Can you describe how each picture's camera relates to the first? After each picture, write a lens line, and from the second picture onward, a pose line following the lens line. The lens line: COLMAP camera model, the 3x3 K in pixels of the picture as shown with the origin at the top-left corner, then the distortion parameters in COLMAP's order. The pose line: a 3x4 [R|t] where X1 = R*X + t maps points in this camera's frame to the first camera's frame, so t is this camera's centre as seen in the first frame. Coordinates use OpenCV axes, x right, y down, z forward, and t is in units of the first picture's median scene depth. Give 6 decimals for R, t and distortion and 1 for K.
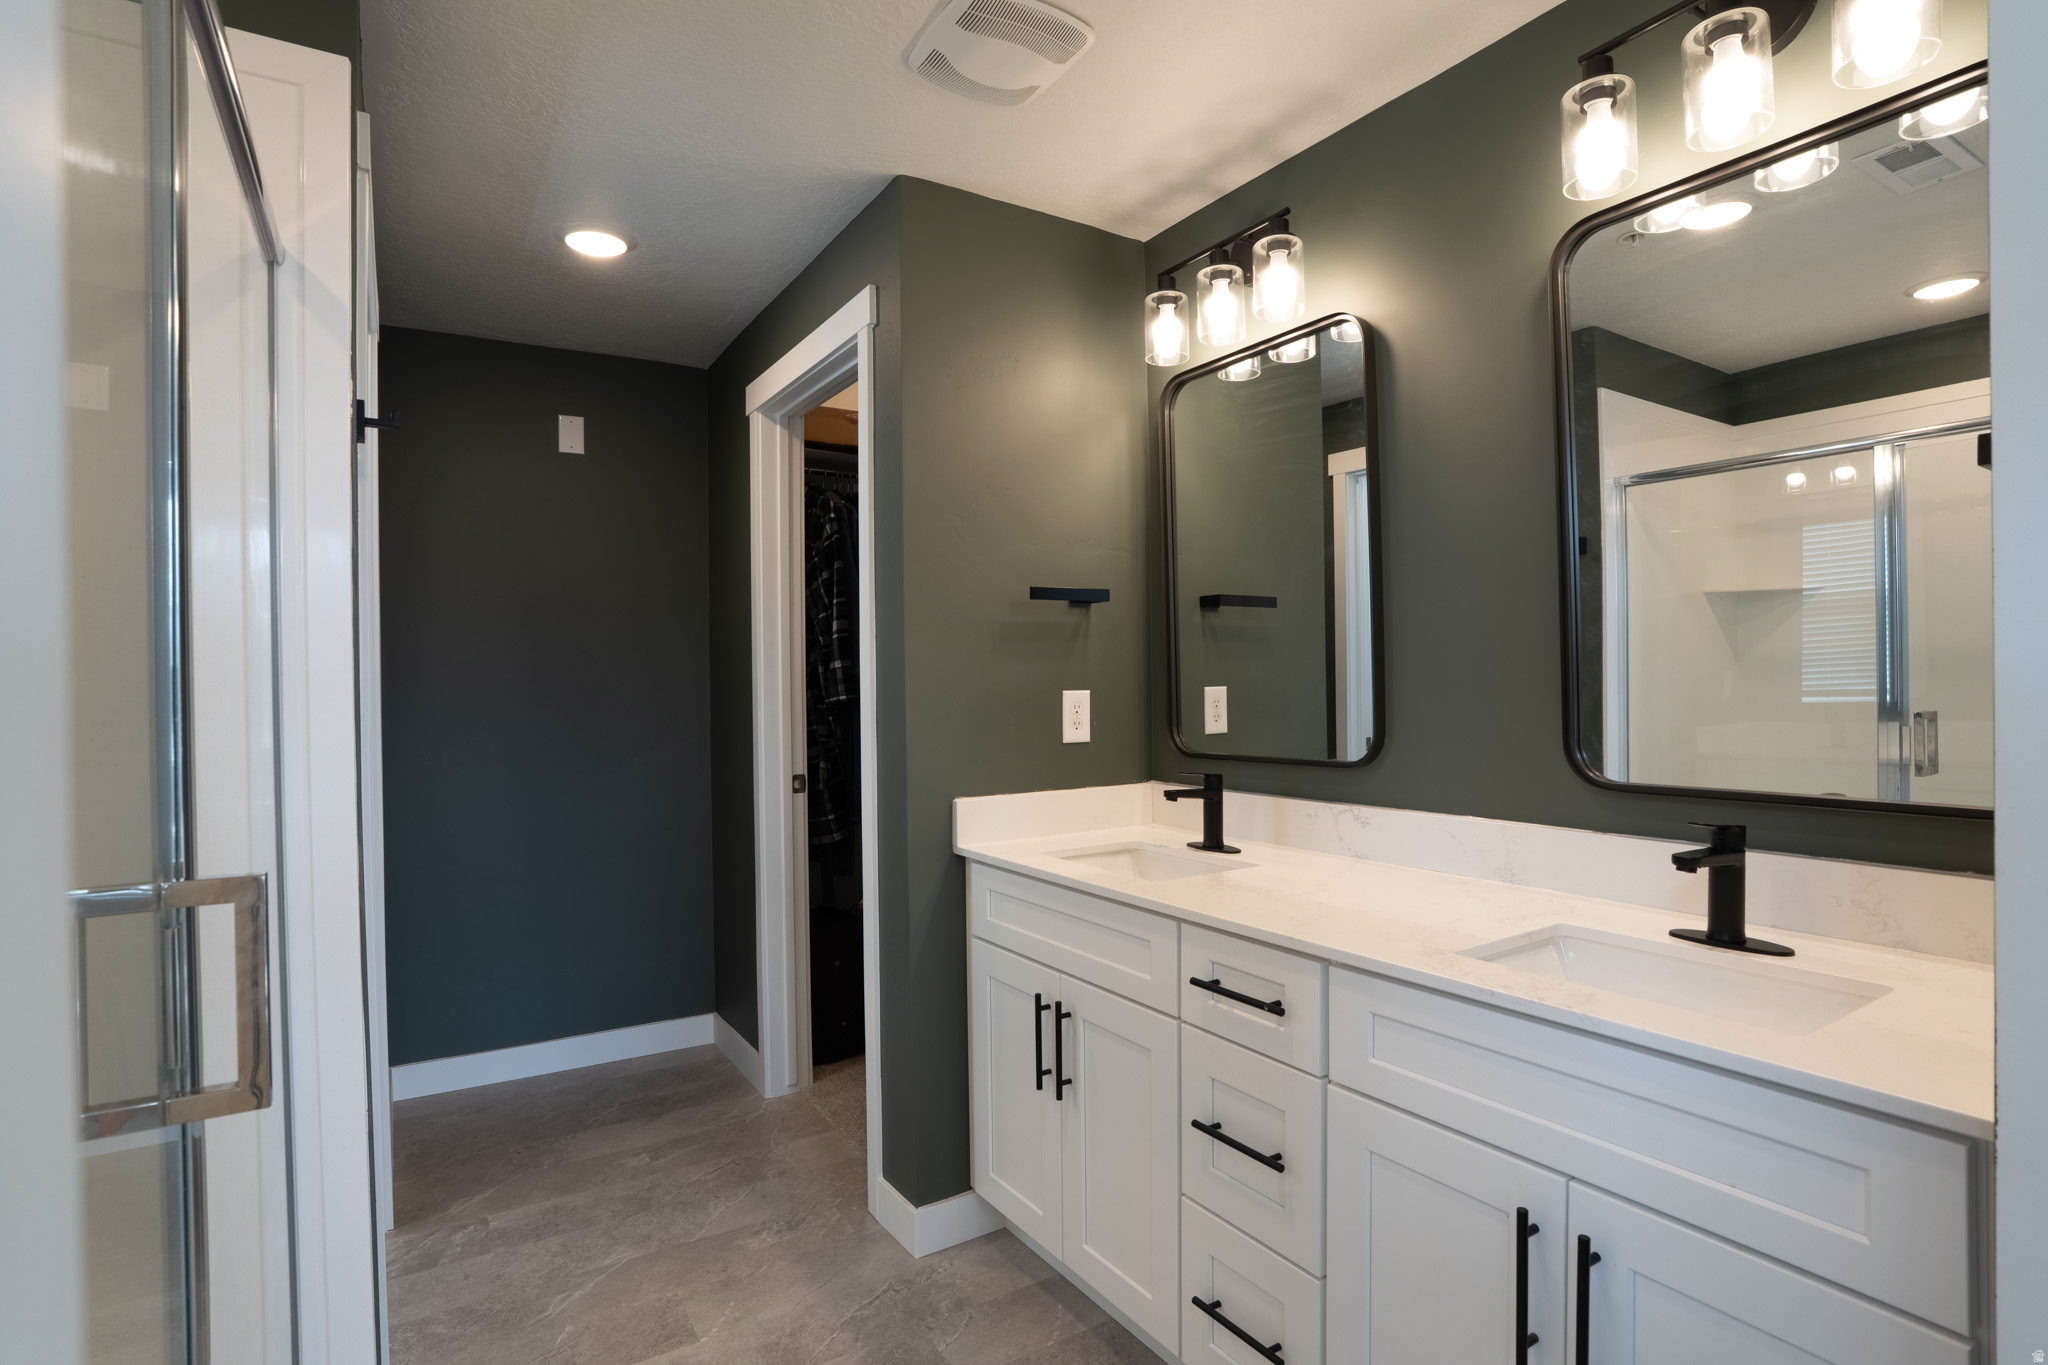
lens RADIAL K [[1008.6, 0, 1017.1], [0, 1008.6, 679.5], [0, 0, 1]] dist [-0.041984, 0.008144]
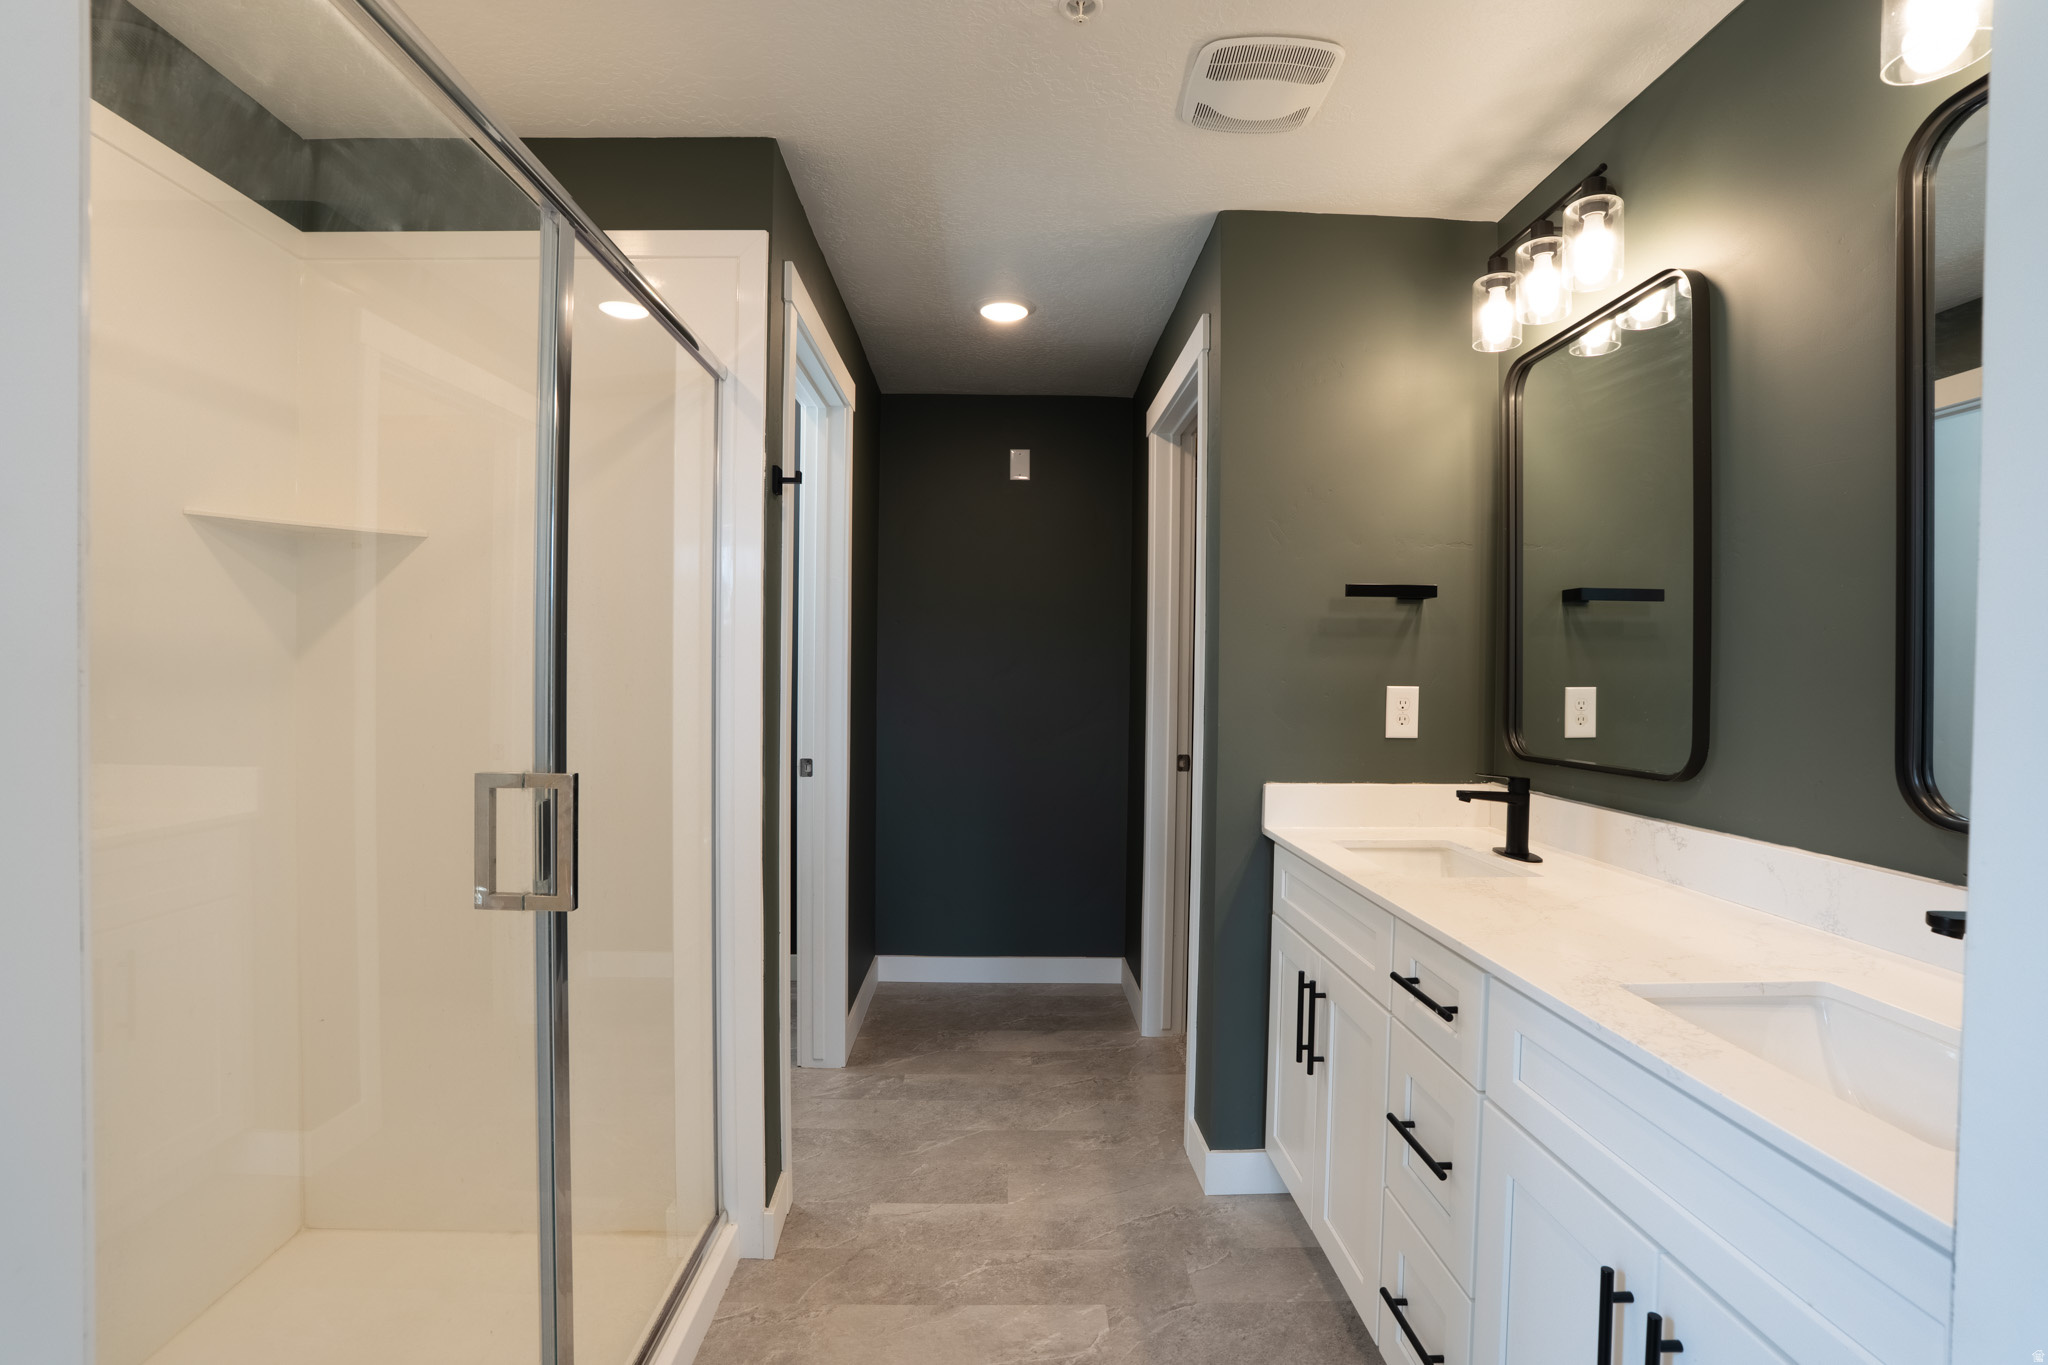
lens RADIAL K [[952.3, 0, 1025.3], [0, 952.3, 680.2], [0, 0, 1]] dist [-0.040317, 0.007606]
pose [[0.864993, 0.027752, -0.501015, 0.237411], [-0.022448, 0.999610, 0.016614, -0.003091], [0.501281, -0.003124, 0.865279, -0.003428]]
